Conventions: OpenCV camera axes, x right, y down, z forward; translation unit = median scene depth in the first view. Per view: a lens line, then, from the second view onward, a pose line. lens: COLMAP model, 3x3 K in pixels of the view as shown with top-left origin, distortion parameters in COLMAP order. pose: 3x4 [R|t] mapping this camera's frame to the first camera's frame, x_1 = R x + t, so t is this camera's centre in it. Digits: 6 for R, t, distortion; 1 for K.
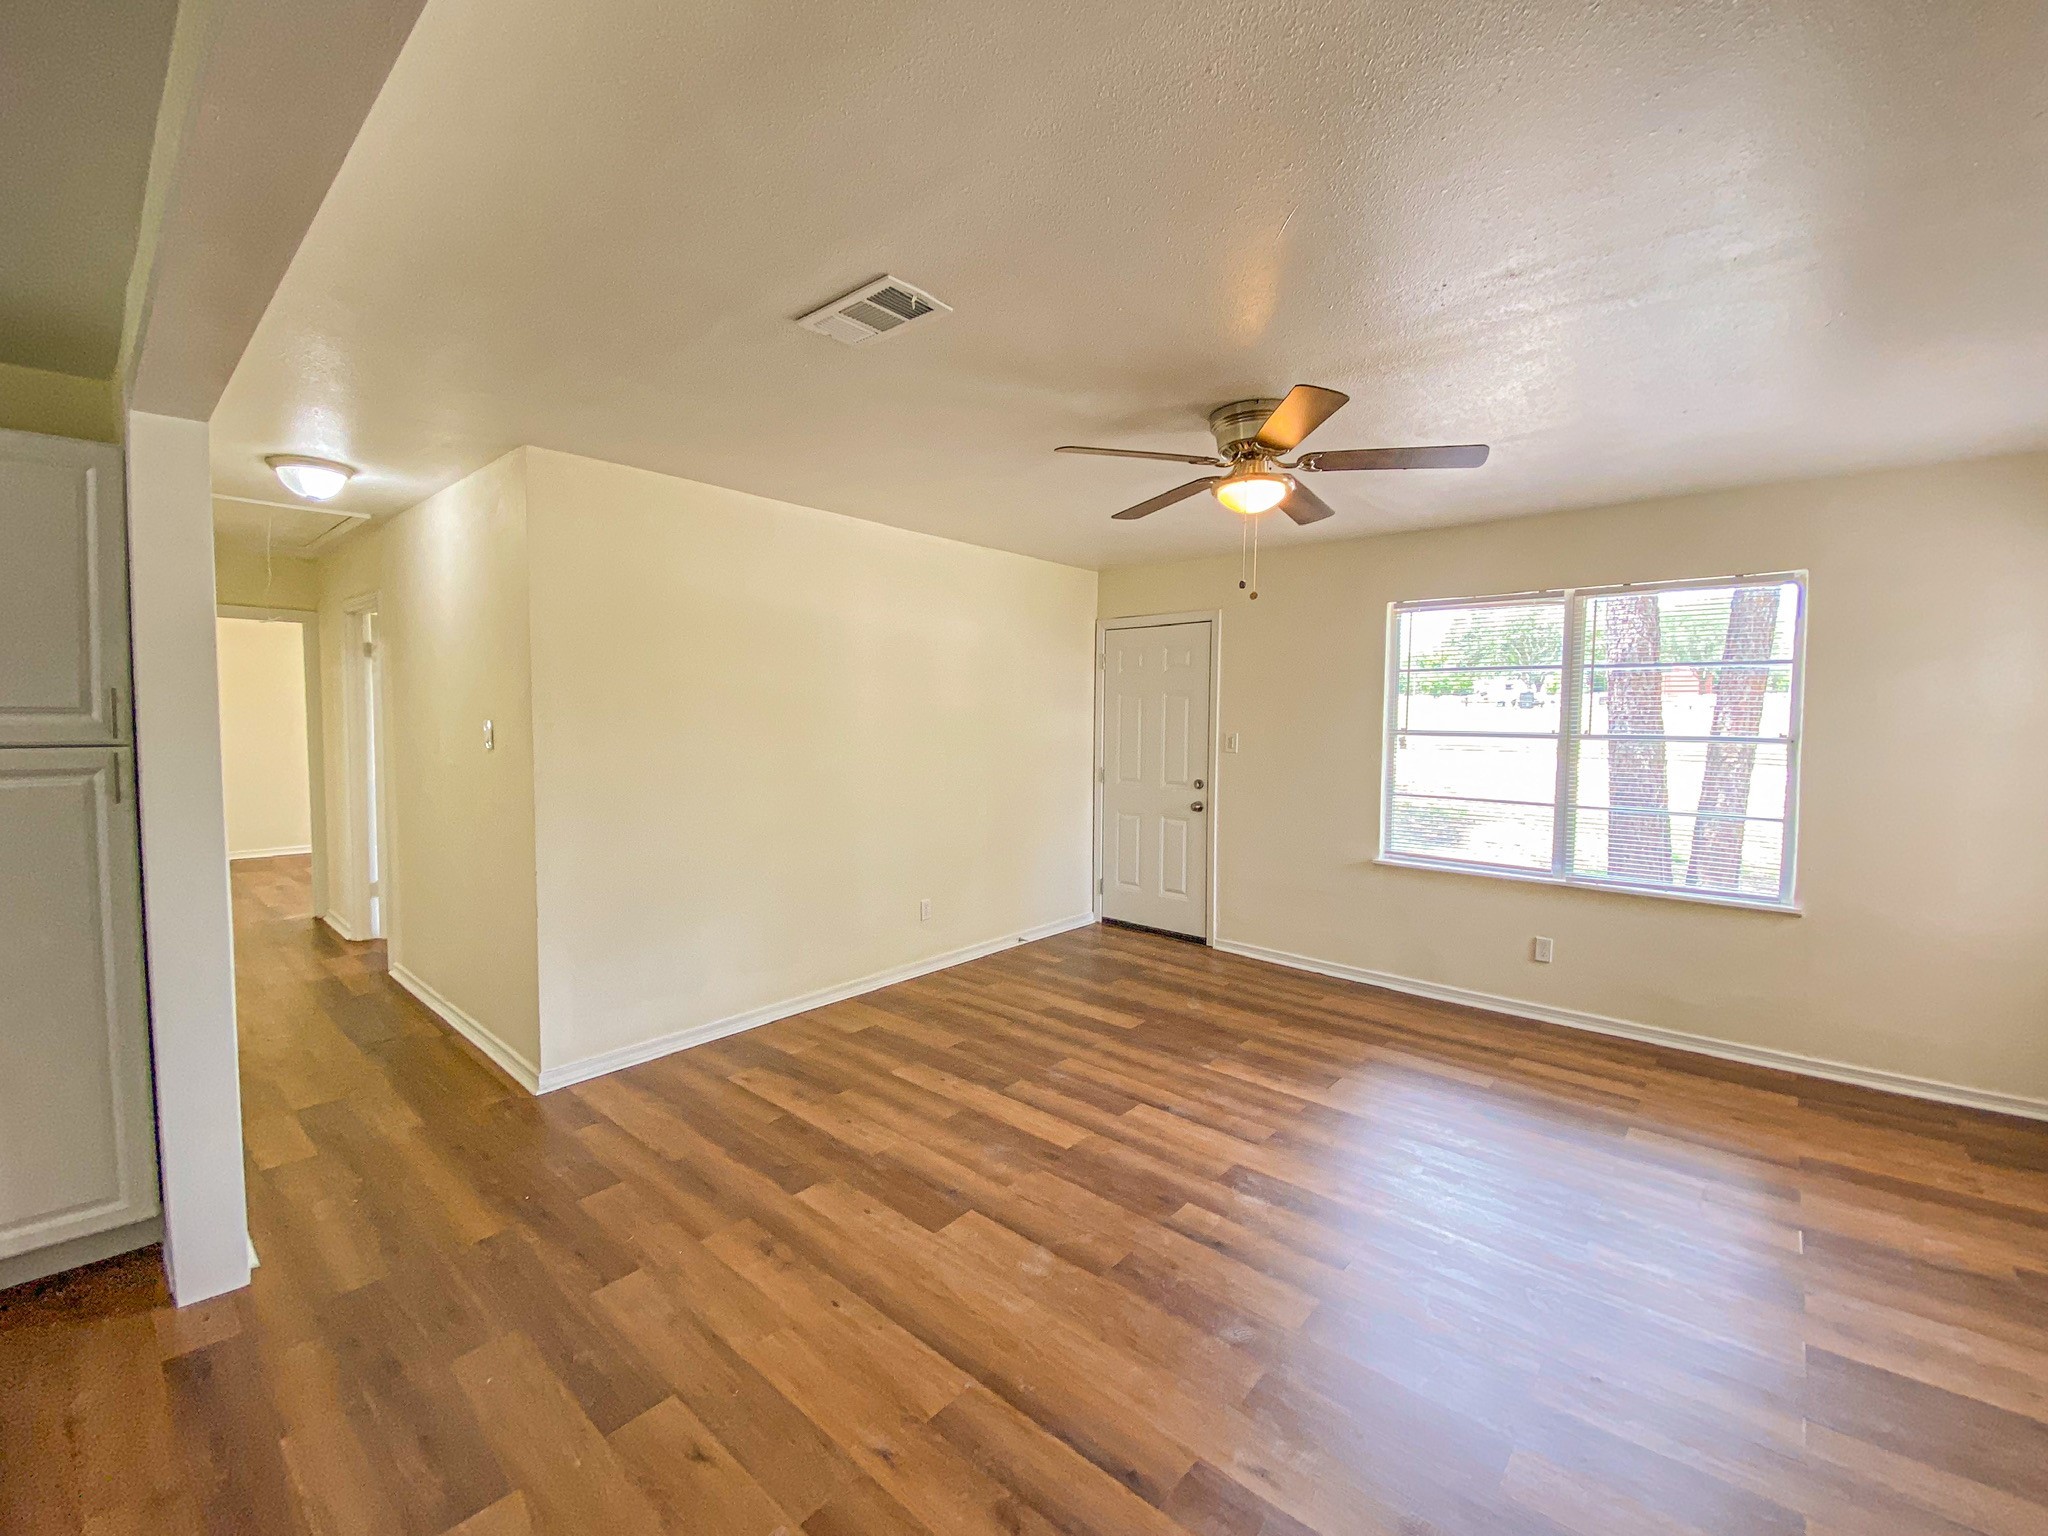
lens RADIAL K [[835.8, 0, 1028.7], [0, 835.8, 761.1], [0, 0, 1]] dist [-0.000555, -0.012512]
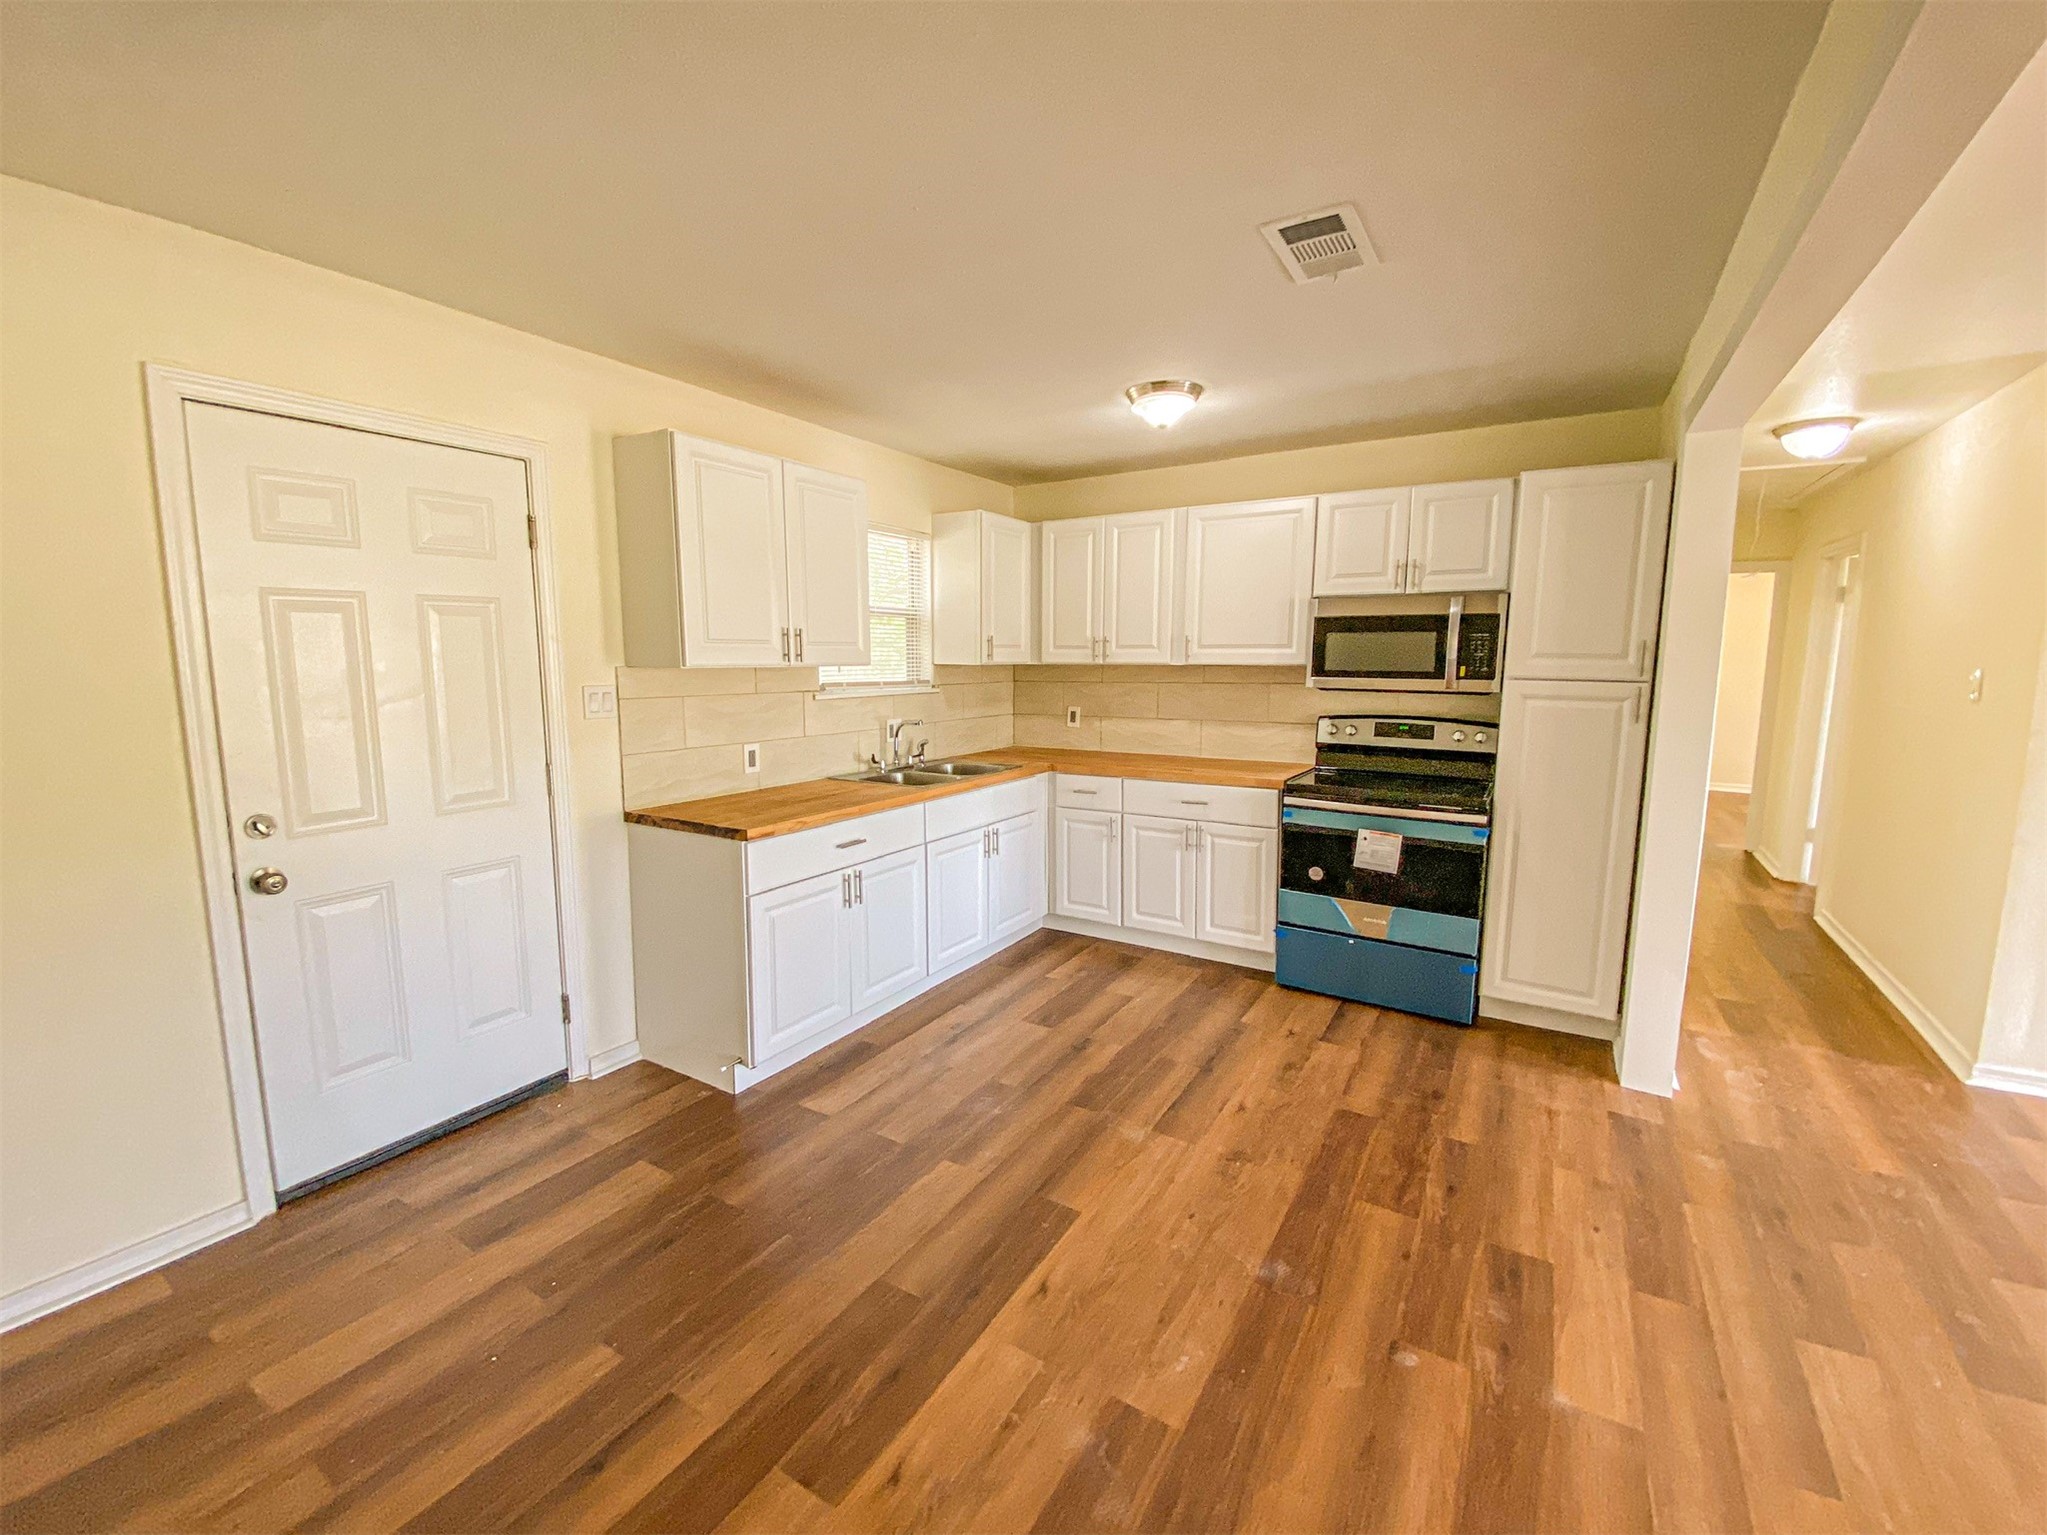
lens RADIAL K [[835.3, 0, 1028.2], [0, 835.3, 760.6], [0, 0, 1]] dist [-0.000555, -0.012512]
pose [[0.141030, 0.119201, -0.982803, 0.109895], [-0.055081, 0.992132, 0.112428, 0.010230], [0.988472, 0.038278, 0.146486, -0.183770]]
